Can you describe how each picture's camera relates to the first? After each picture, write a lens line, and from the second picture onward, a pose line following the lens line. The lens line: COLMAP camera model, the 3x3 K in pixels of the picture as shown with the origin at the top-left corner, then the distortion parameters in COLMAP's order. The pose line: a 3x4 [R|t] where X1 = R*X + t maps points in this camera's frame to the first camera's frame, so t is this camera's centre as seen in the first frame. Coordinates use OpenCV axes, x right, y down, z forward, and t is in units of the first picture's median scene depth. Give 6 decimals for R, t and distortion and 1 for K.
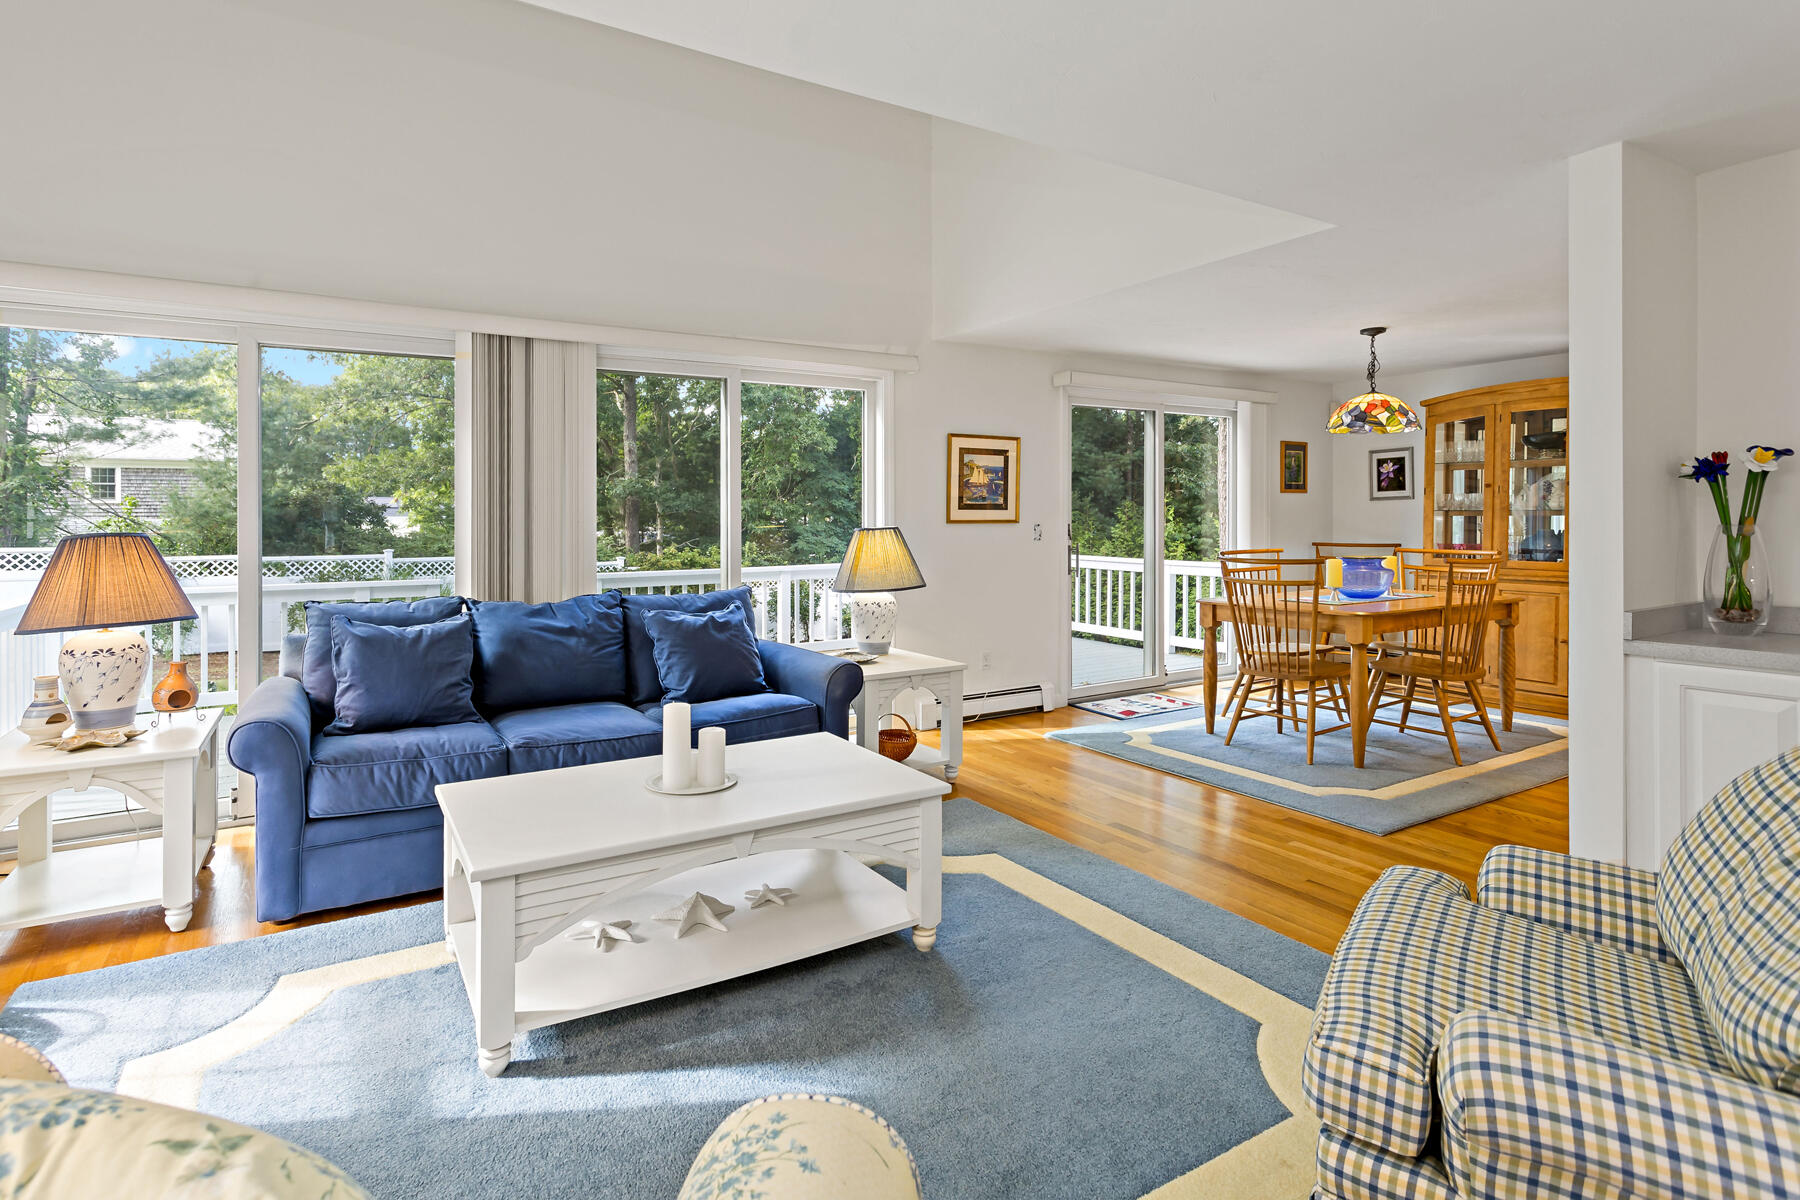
lens RADIAL K [[911.7, 0, 860.2], [0, 911.7, 526.5], [0, 0, 1]] dist [0.001820, -0.000066]
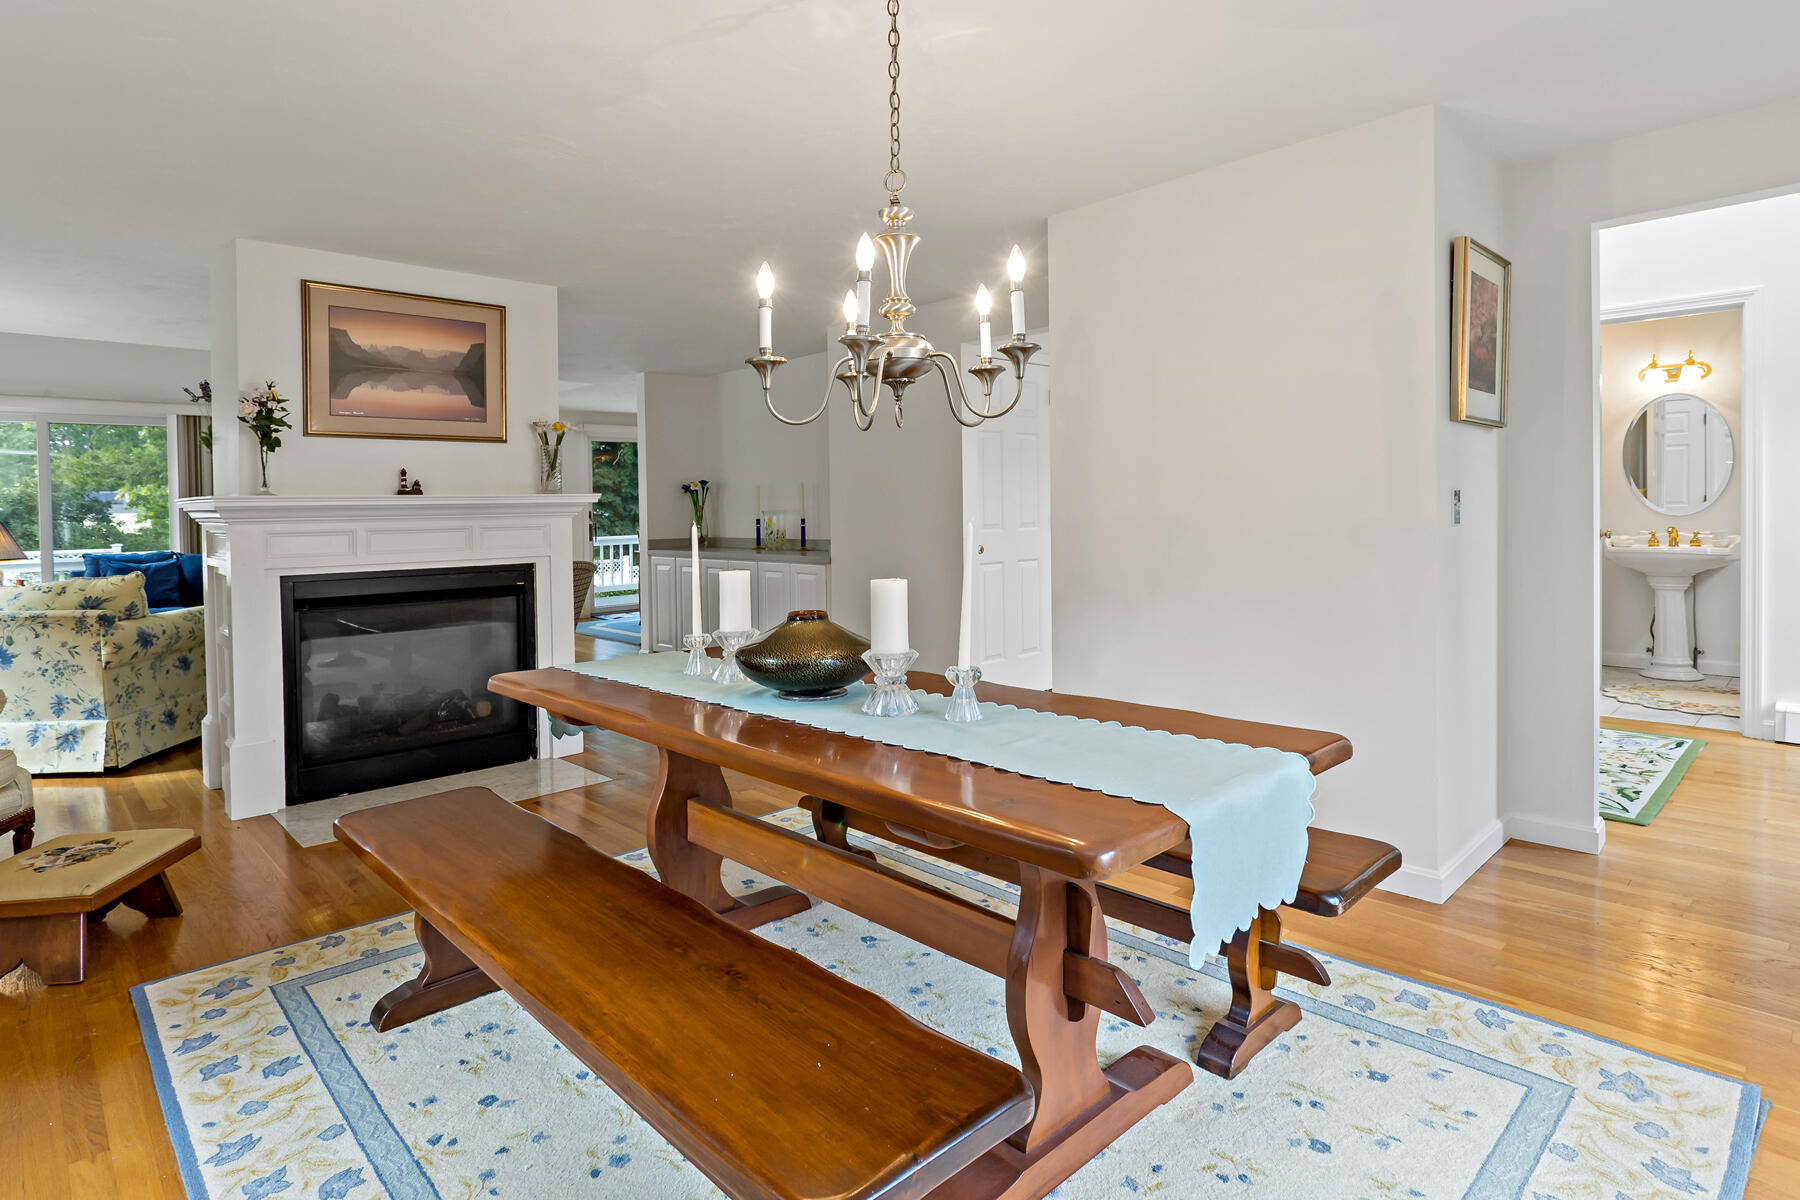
lens RADIAL K [[911.7, 0, 932.3], [0, 911.7, 519.0], [0, 0, 1]] dist [0.001820, -0.000066]
pose [[0.966873, -0.014649, 0.254838, 0.527202], [0.013701, 0.999891, 0.005493, 0.013517], [-0.254891, -0.001819, 0.966968, -1.081313]]
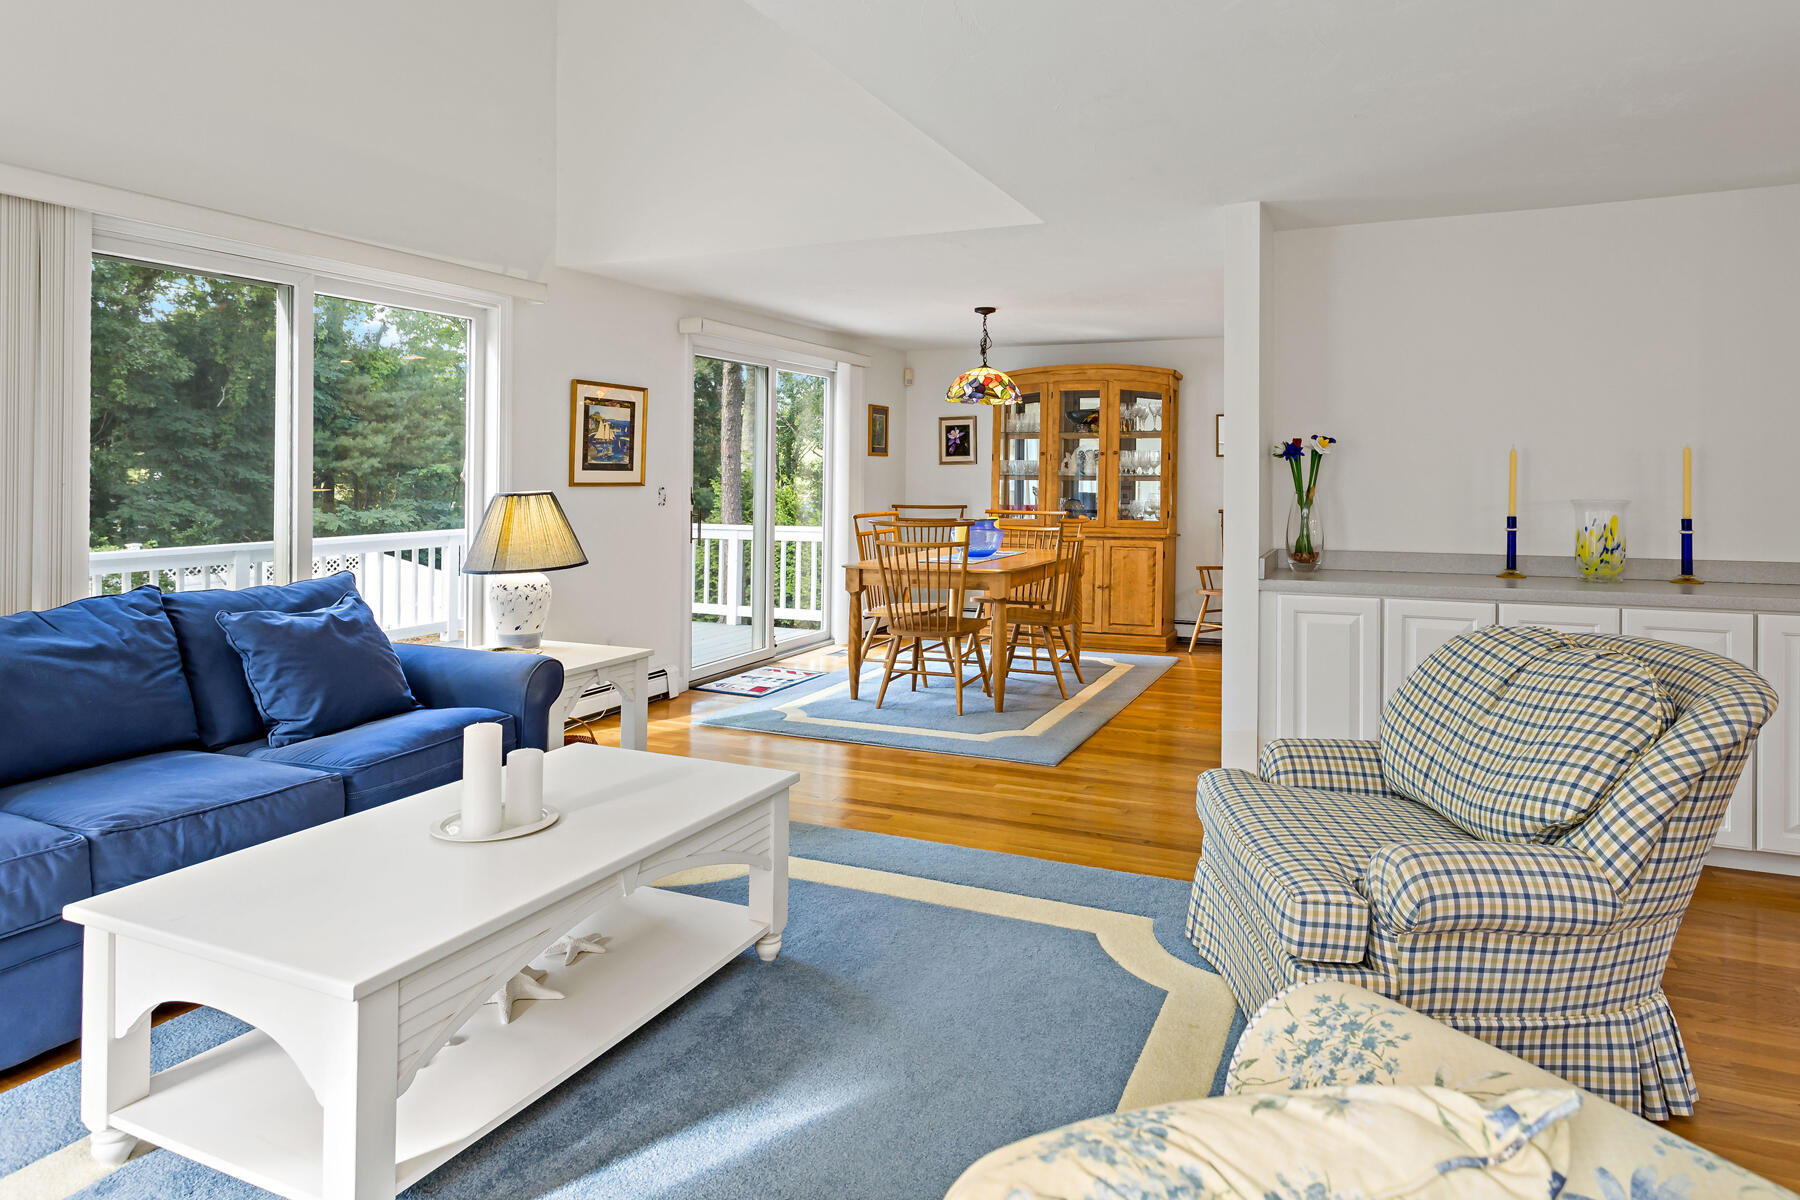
lens RADIAL K [[1035.5, 0, 957.4], [0, 1035.5, 484.9], [0, 0, 1]] dist [-0.006036, 0.002396]
pose [[0.806042, 0.002829, 0.591852, -0.215487], [-0.002018, 0.999996, -0.002032, -0.004332], [-0.591855, 0.000443, 0.806044, 0.031053]]
